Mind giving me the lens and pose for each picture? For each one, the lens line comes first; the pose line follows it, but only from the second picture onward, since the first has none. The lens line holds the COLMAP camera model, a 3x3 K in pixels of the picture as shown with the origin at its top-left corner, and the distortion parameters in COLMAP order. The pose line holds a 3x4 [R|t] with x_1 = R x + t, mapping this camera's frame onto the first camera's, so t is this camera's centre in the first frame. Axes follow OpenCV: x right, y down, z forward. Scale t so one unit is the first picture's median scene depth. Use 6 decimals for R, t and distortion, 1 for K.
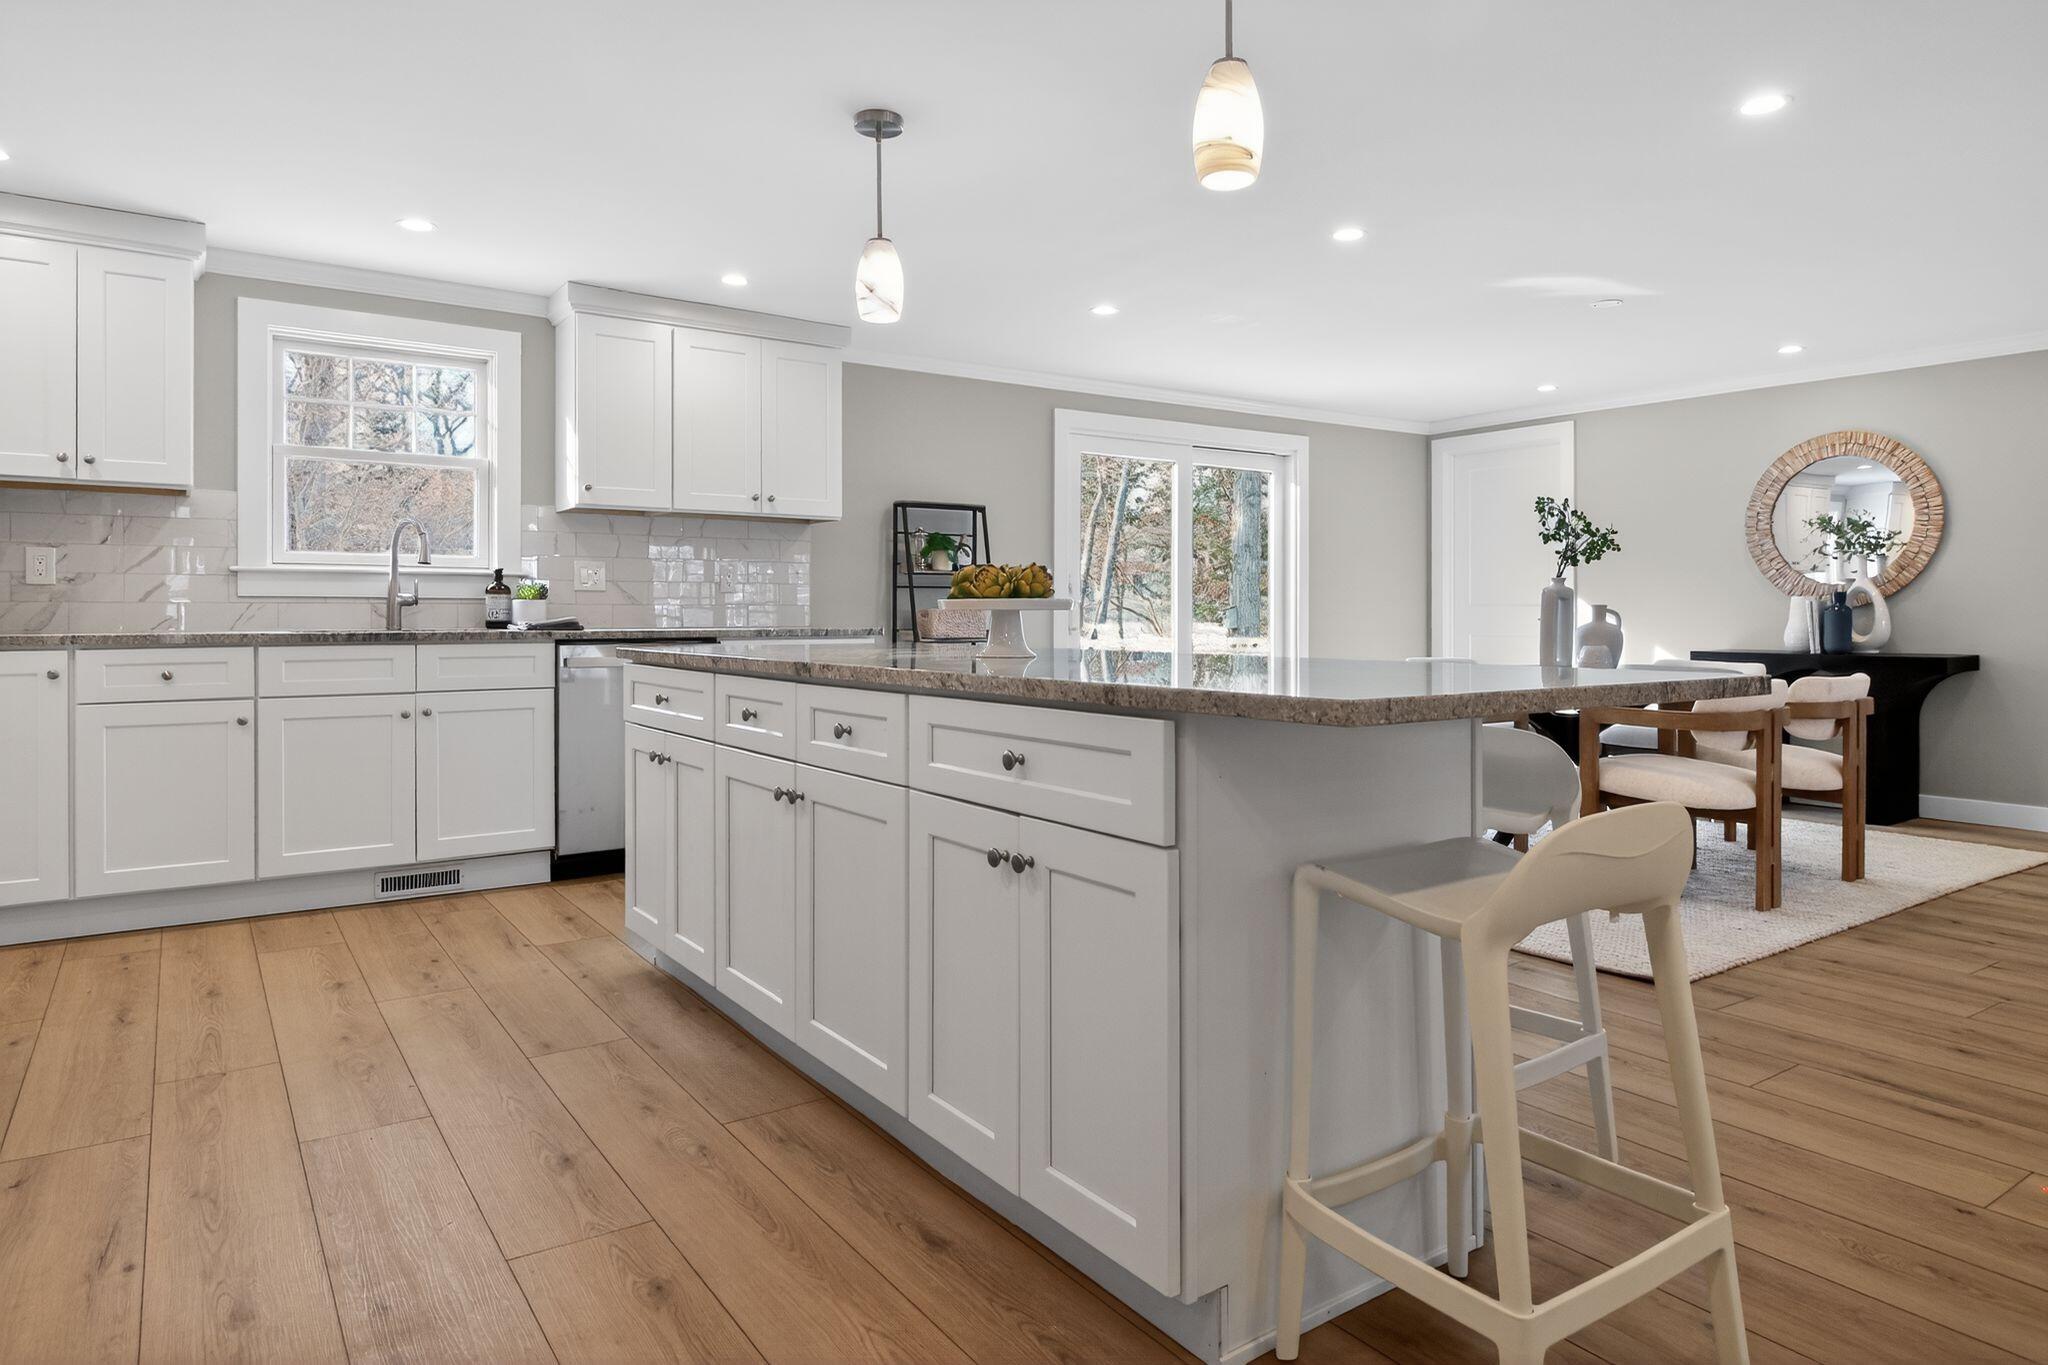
lens RADIAL K [[1194.1, 0, 998.9], [0, 1194.1, 607.9], [0, 0, 1]] dist [-0.001357, 0.000168]
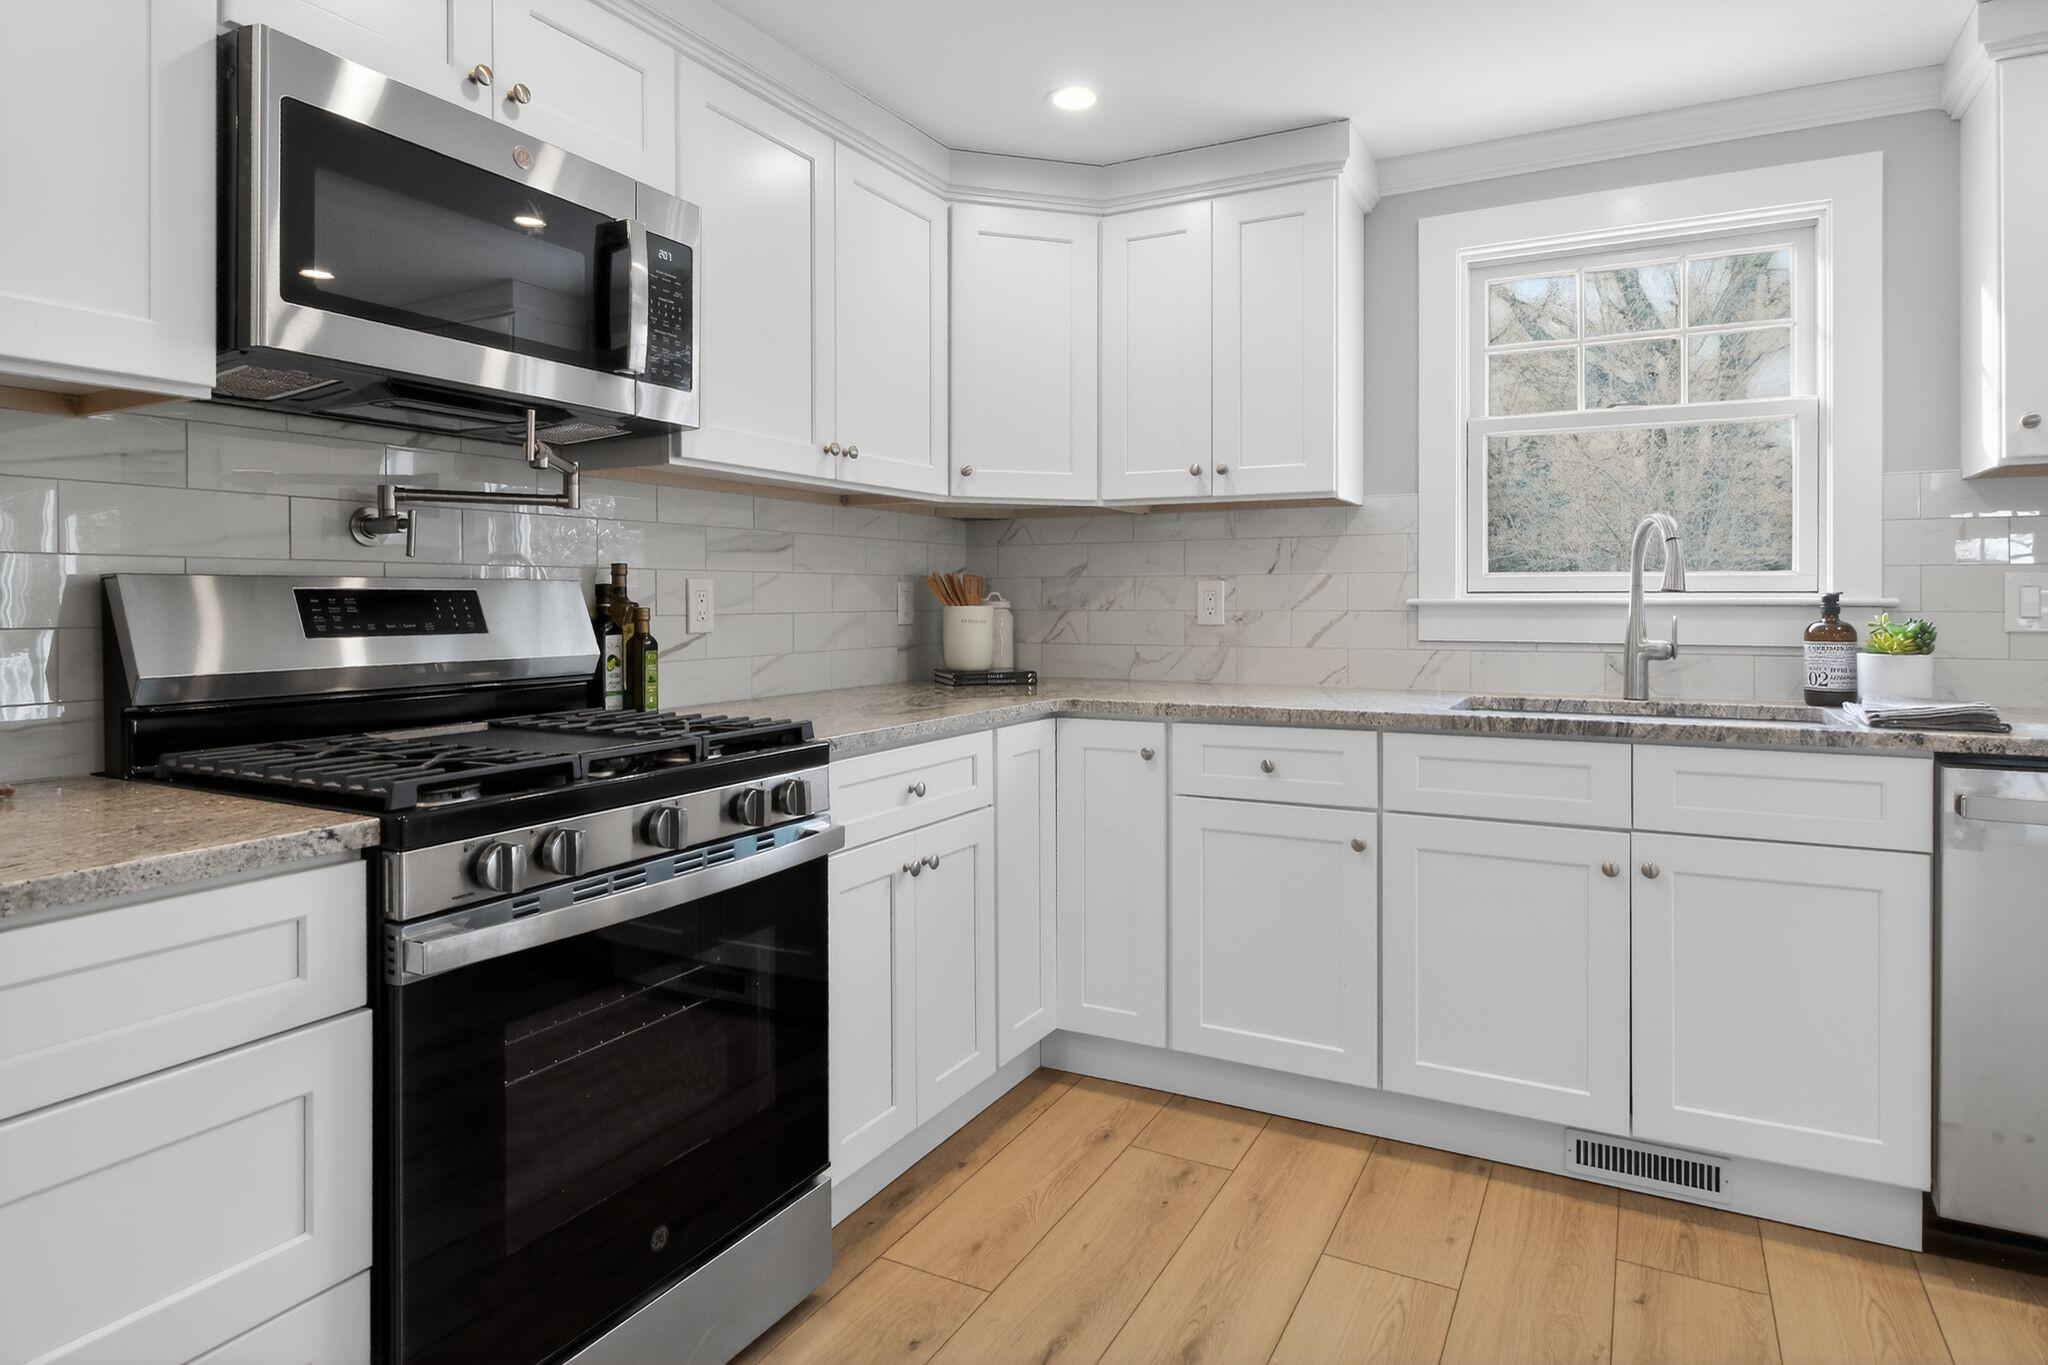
lens RADIAL K [[1194.1, 0, 998.9], [0, 1194.1, 607.9], [0, 0, 1]] dist [-0.001357, 0.000168]
pose [[0.468634, 0.000360, -0.883392, -0.127756], [0.005606, 0.999979, 0.003381, -0.033319], [0.883375, -0.006537, 0.468622, 0.449145]]
